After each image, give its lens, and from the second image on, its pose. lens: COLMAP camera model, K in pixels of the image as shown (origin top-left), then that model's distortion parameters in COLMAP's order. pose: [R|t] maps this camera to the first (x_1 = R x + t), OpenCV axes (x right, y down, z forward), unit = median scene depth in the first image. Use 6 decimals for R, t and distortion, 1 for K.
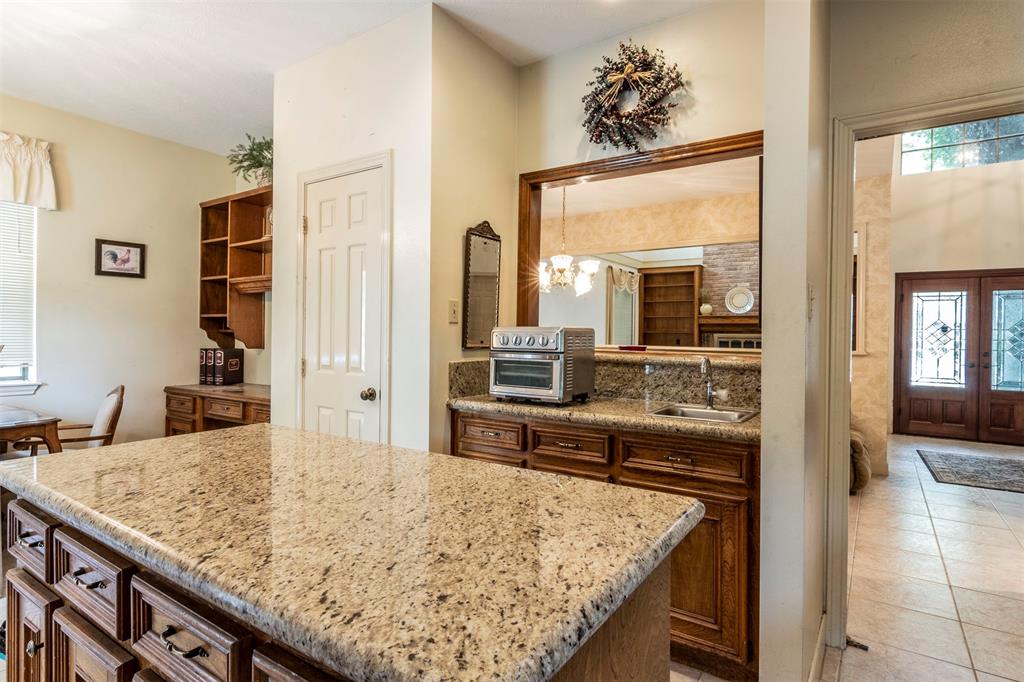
lens RADIAL K [[536.9, 0, 513.5], [0, 536.9, 338.4], [0, 0, 1]] dist [-0.002219, -0.000618]
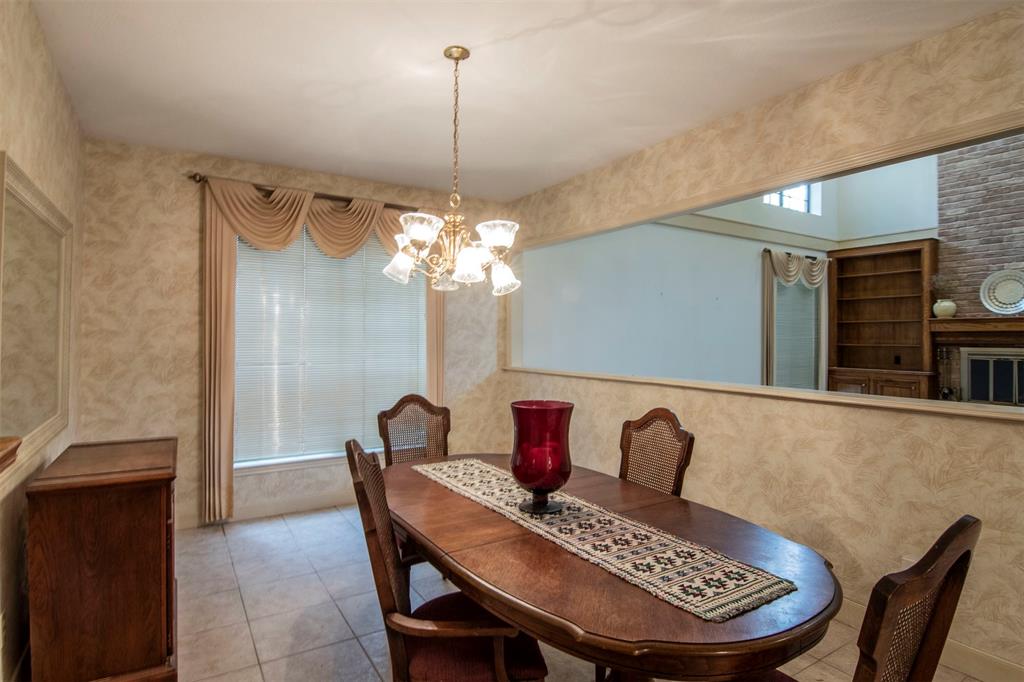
lens RADIAL K [[535.4, 0, 513.0], [0, 535.4, 337.4], [0, 0, 1]] dist [0.000644, -0.019260]
pose [[0.914335, -0.007434, -0.404891, 0.251168], [0.002037, 0.999903, -0.013758, -0.022010], [0.404954, 0.011755, 0.914261, 0.390311]]
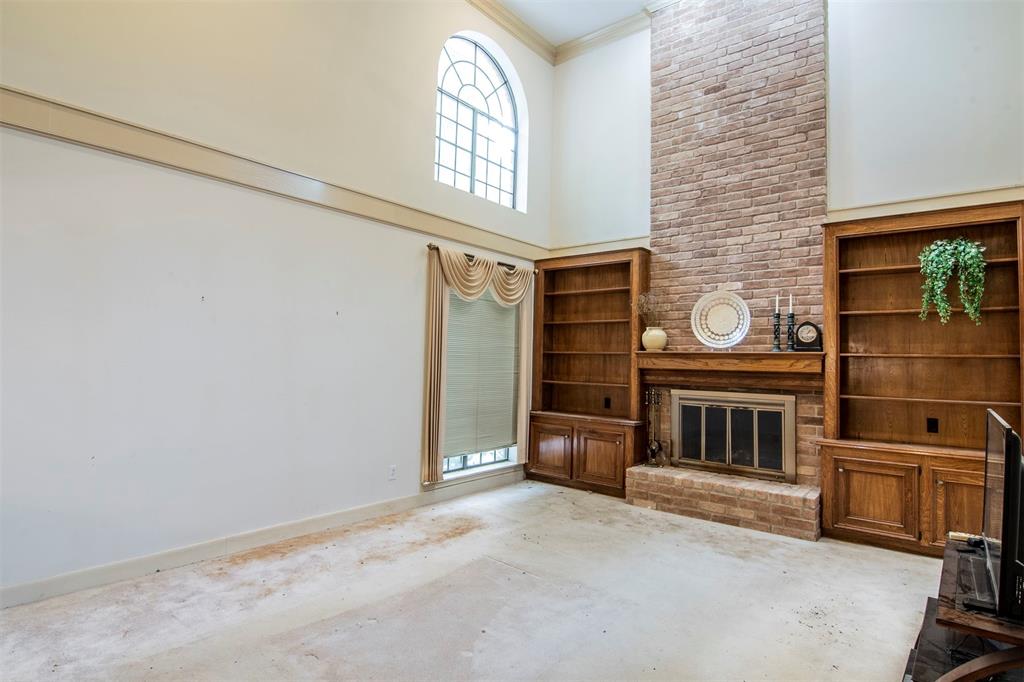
lens RADIAL K [[535.4, 0, 513.0], [0, 535.4, 337.4], [0, 0, 1]] dist [0.000644, -0.019260]
pose [[0.996291, 0.006993, -0.085768, 0.458376], [-0.011552, 0.998540, -0.052777, -0.047714], [0.085274, 0.053572, 0.994916, 0.854680]]
